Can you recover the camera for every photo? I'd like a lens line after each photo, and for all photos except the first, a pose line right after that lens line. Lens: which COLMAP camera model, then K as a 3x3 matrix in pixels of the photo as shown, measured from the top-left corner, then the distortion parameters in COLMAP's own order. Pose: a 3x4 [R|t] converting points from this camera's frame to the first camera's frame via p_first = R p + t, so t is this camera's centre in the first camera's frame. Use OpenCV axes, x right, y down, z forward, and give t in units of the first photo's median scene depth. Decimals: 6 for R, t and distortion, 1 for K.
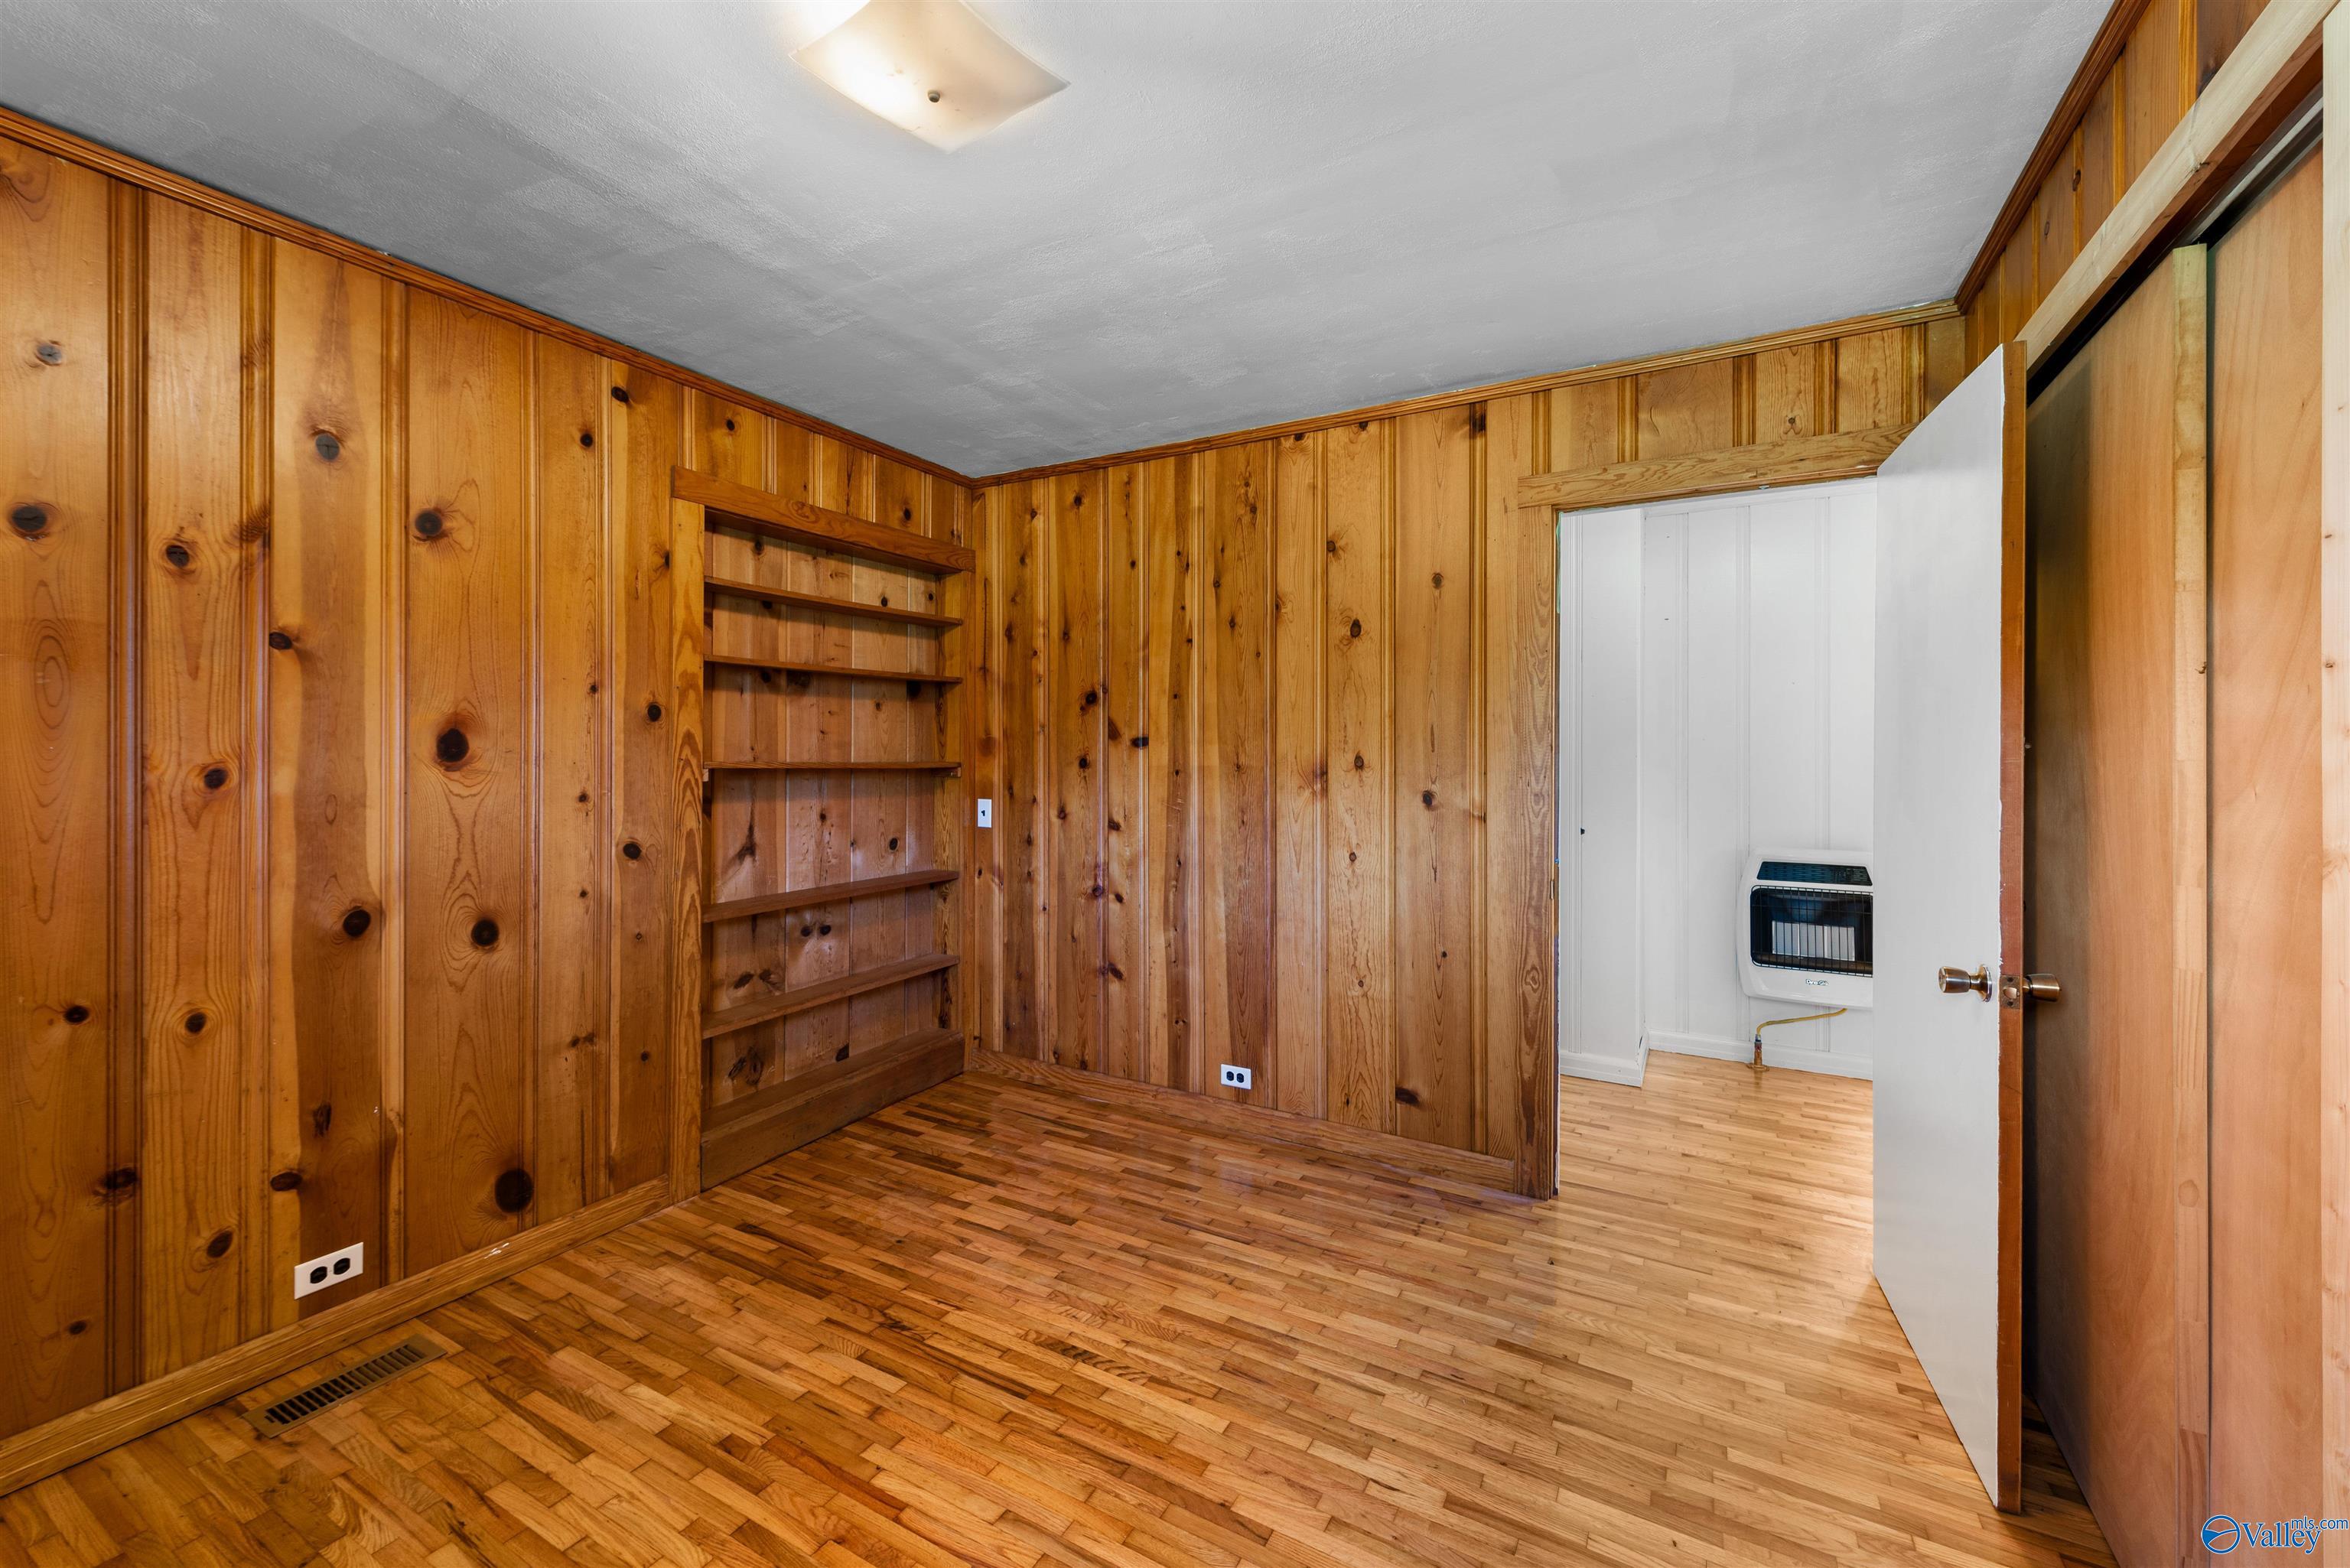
lens RADIAL K [[918.5, 0, 1198.7], [0, 918.5, 752.5], [0, 0, 1]] dist [0.011170, -0.003022]
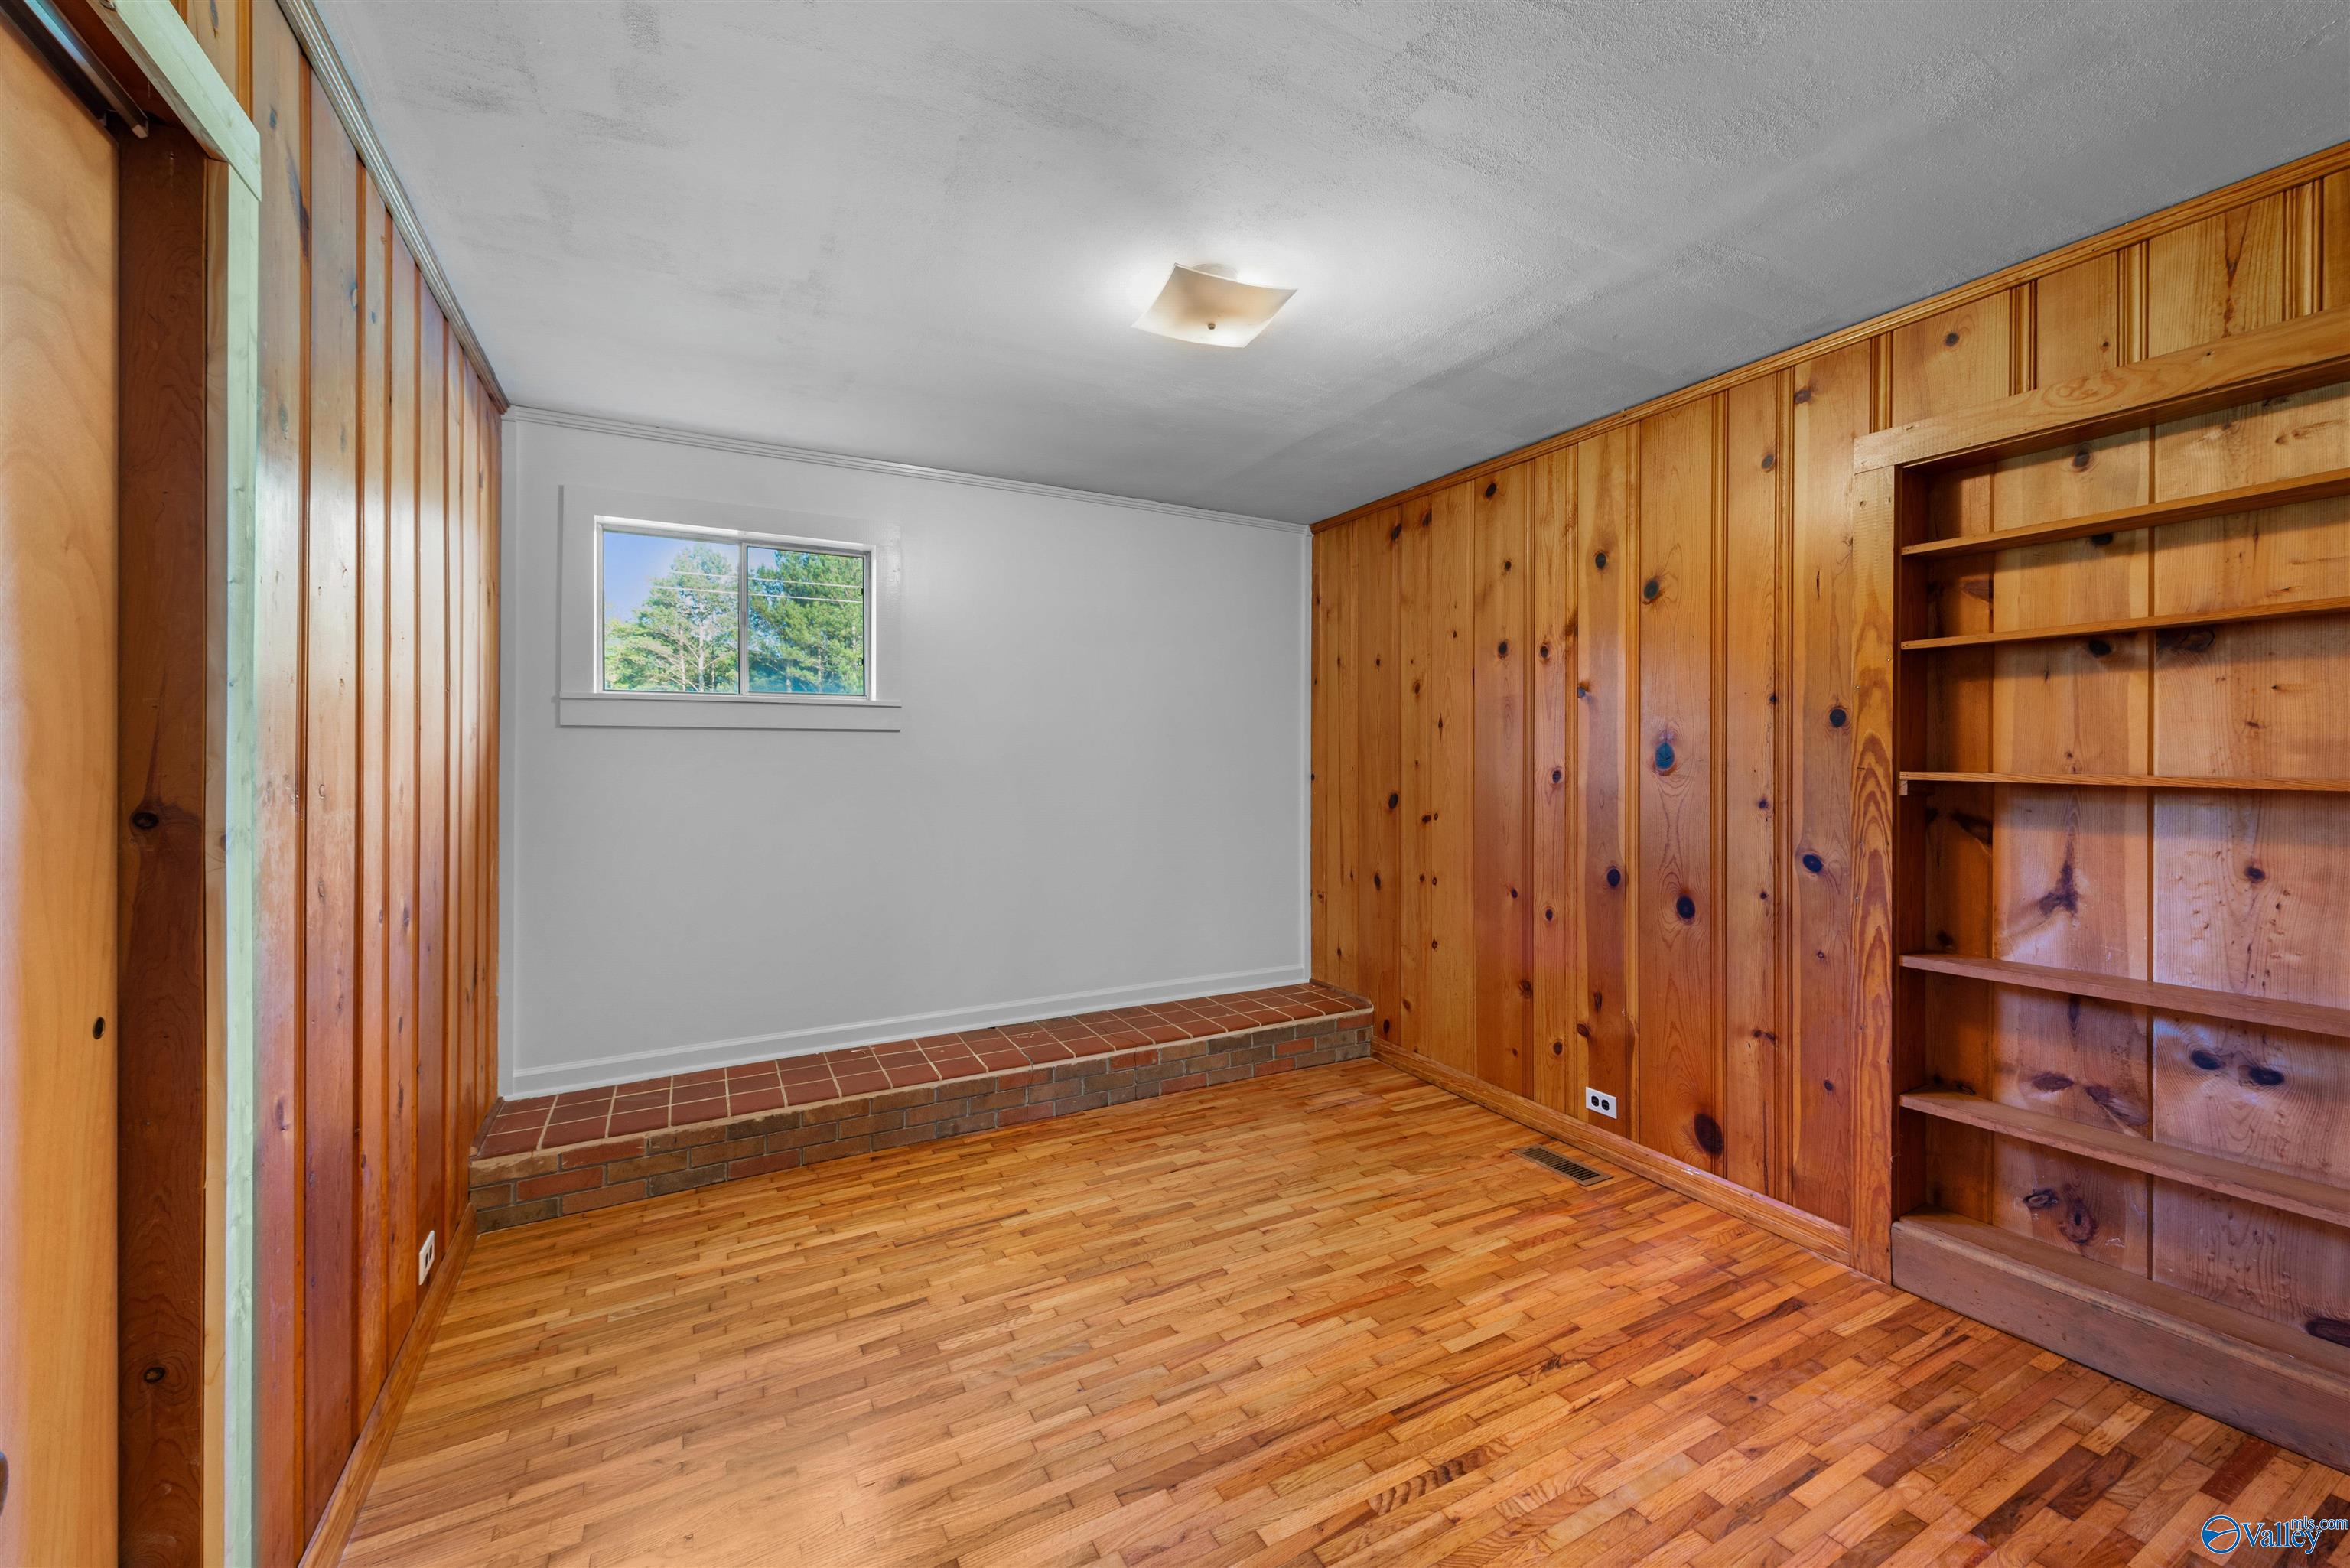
lens RADIAL K [[918.5, 0, 1179.9], [0, 918.5, 765.1], [0, 0, 1]] dist [0.011170, -0.003022]
pose [[-0.539999, 0.000077, -0.841666, 0.642260], [-0.001154, 0.999999, 0.000832, 0.004920], [0.841665, 0.001420, -0.539998, 1.125777]]
